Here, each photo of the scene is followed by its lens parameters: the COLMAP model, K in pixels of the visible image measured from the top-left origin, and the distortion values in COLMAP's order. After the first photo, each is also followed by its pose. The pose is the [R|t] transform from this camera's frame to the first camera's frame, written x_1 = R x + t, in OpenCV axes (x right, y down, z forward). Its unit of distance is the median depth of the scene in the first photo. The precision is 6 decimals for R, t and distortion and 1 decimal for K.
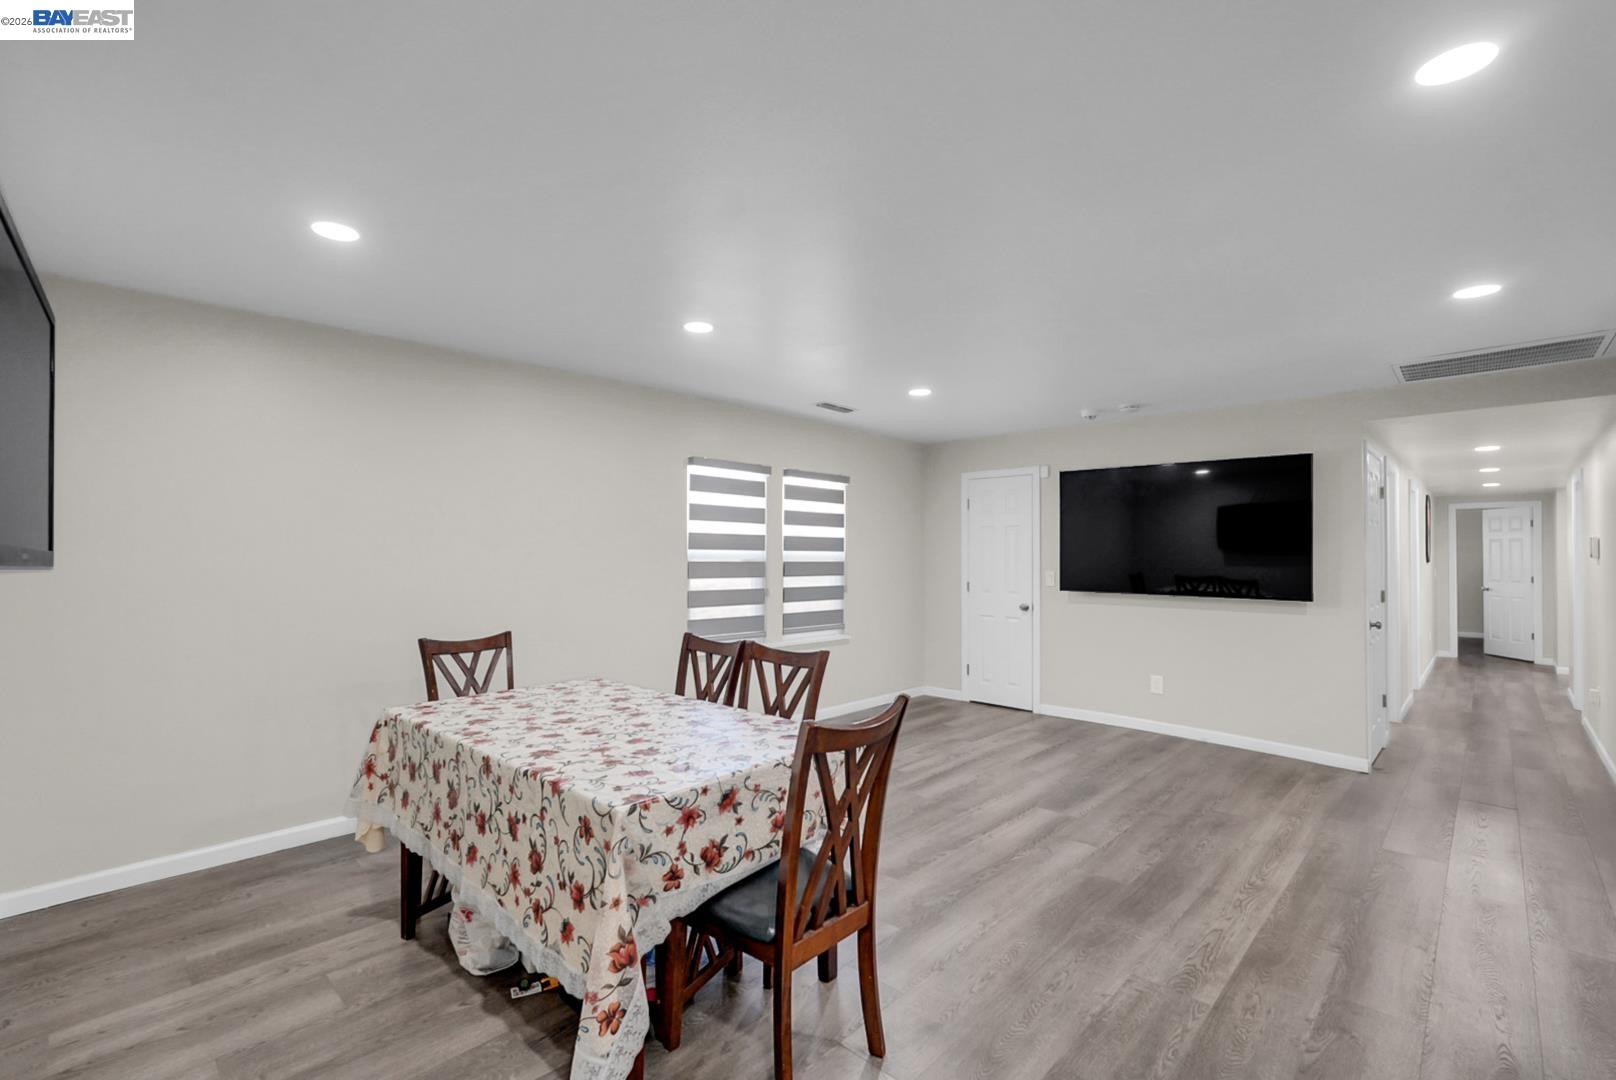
lens RADIAL K [[687.6, 0, 808.0], [0, 687.6, 540.0], [0, 0, 1]] dist [-0.002008, 0.000192]
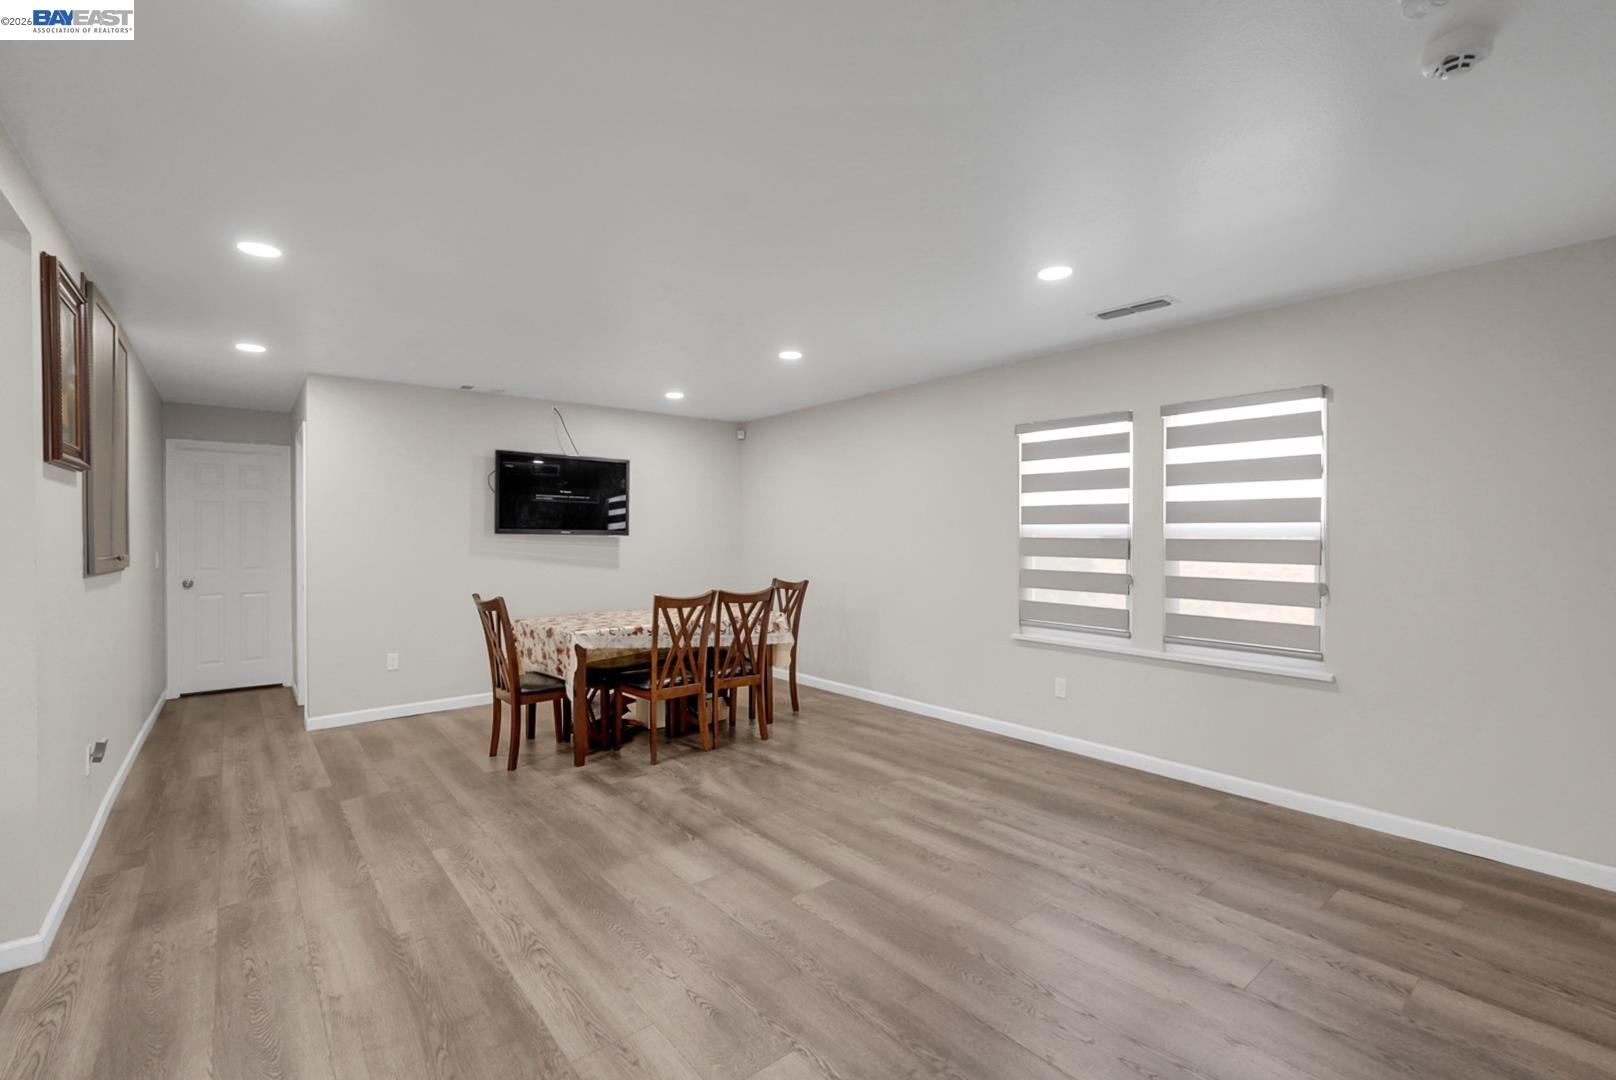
lens RADIAL K [[712.6, 0, 818.7], [0, 712.6, 547.3], [0, 0, 1]] dist [-0.001552, 0.000417]
pose [[-0.091401, 0.020133, -0.995611, 1.094553], [0.025776, 0.999508, 0.017846, 0.027352], [0.995481, -0.024032, -0.091875, 1.083982]]
